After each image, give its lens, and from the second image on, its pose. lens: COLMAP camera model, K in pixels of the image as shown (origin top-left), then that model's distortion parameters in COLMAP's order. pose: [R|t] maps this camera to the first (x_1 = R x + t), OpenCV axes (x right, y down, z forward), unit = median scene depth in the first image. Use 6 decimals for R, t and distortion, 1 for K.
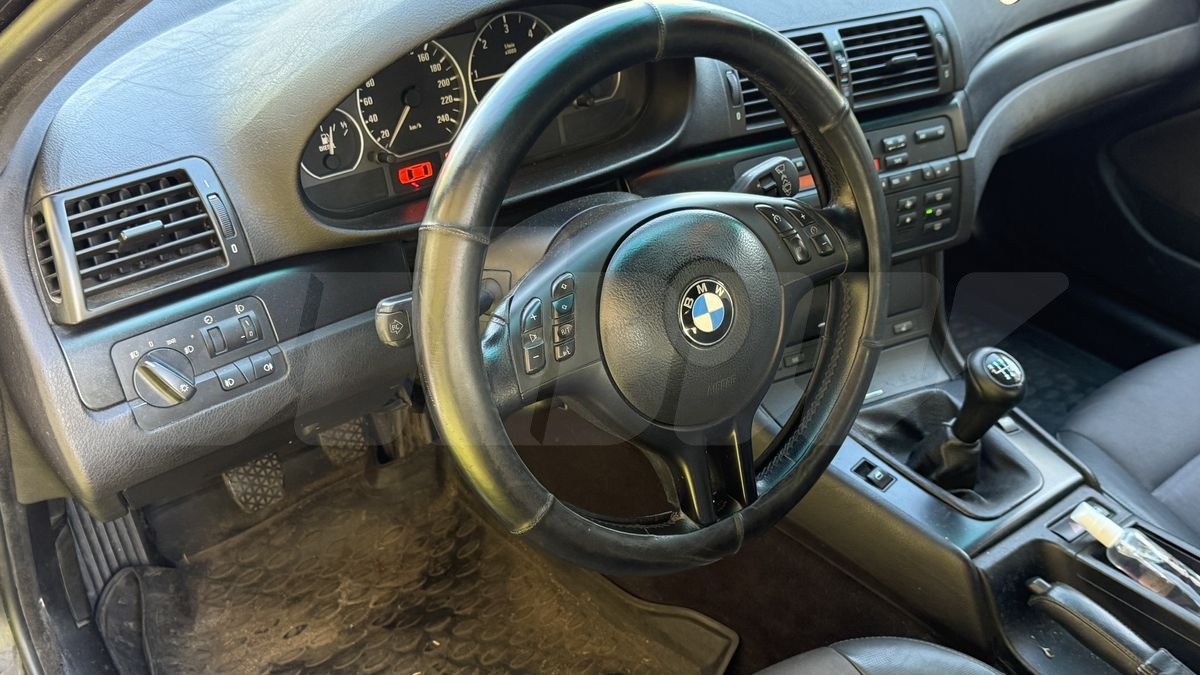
lens RADIAL K [[1164.3, 0, 600.0], [0, 1164.3, 337.5], [0, 0, 1]] dist [0.164081, -0.433948]
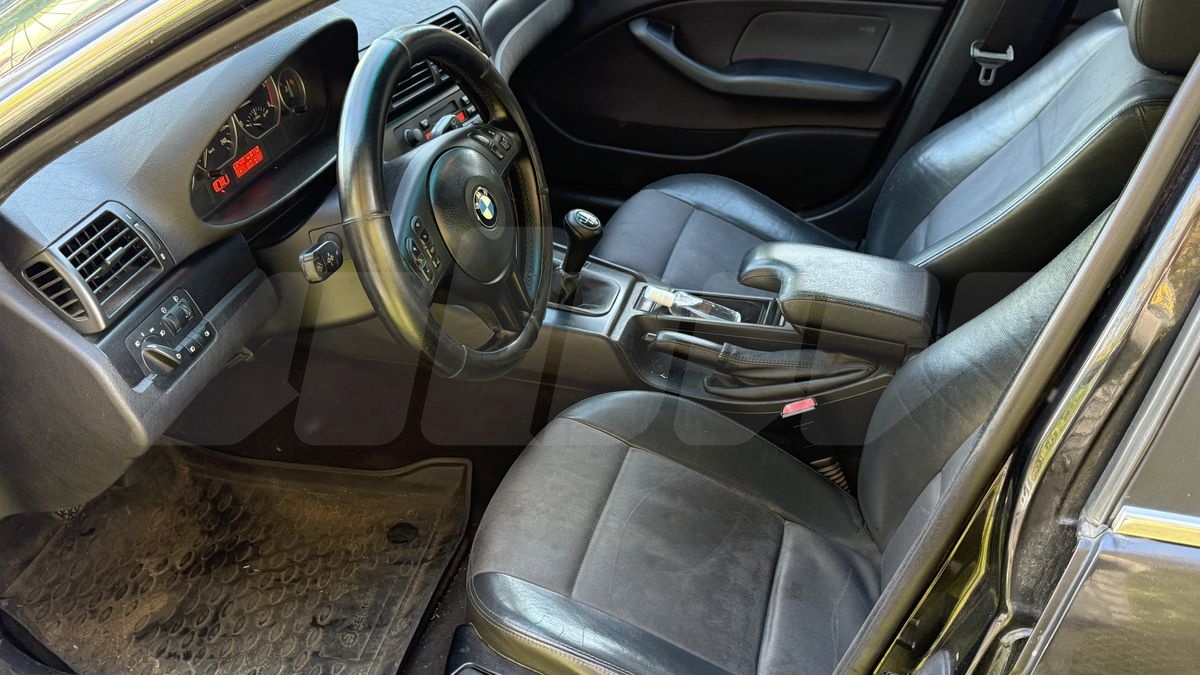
lens RADIAL K [[1164.3, 0, 600.0], [0, 1164.3, 337.5], [0, 0, 1]] dist [0.164081, -0.433948]
pose [[0.802093, -0.316138, 0.506660, -0.497770], [0.314073, 0.944895, 0.092372, 0.037865], [-0.507943, 0.085037, 0.857183, -0.351791]]
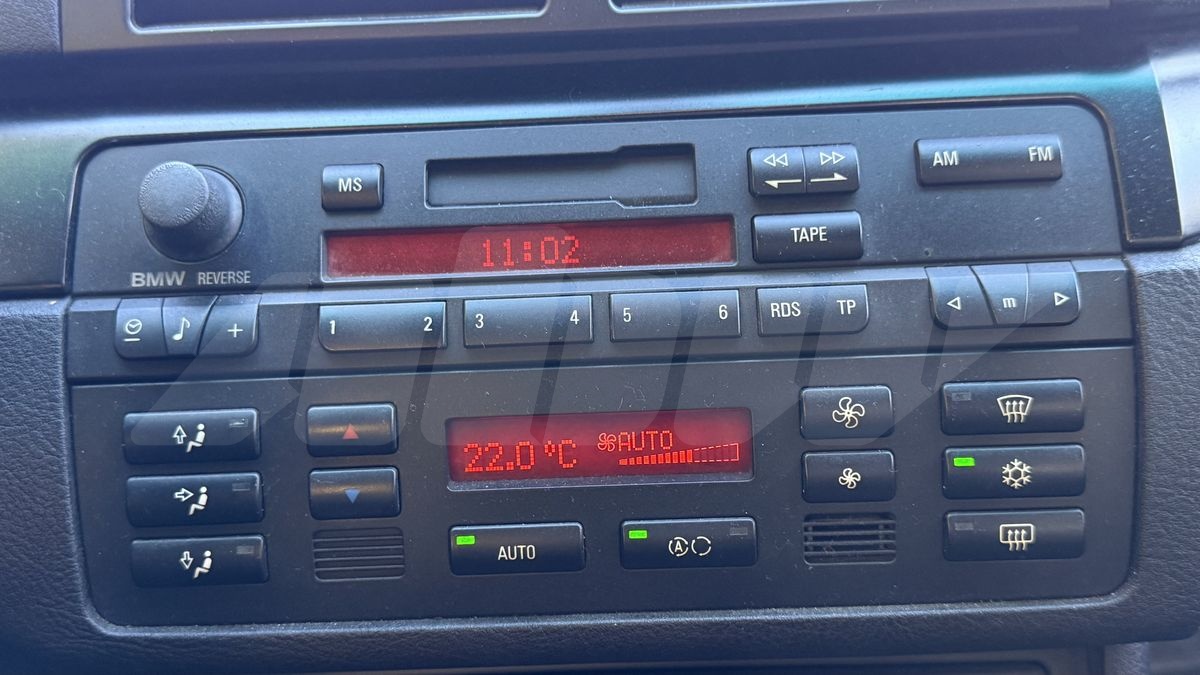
lens RADIAL K [[1164.3, 0, 600.0], [0, 1164.3, 337.5], [0, 0, 1]] dist [0.164081, -0.433948]
pose [[0.870900, 0.071688, -0.486204, 0.365058], [-0.206897, 0.950846, -0.230402, -0.066676], [0.445788, 0.301251, 0.842924, 0.835390]]
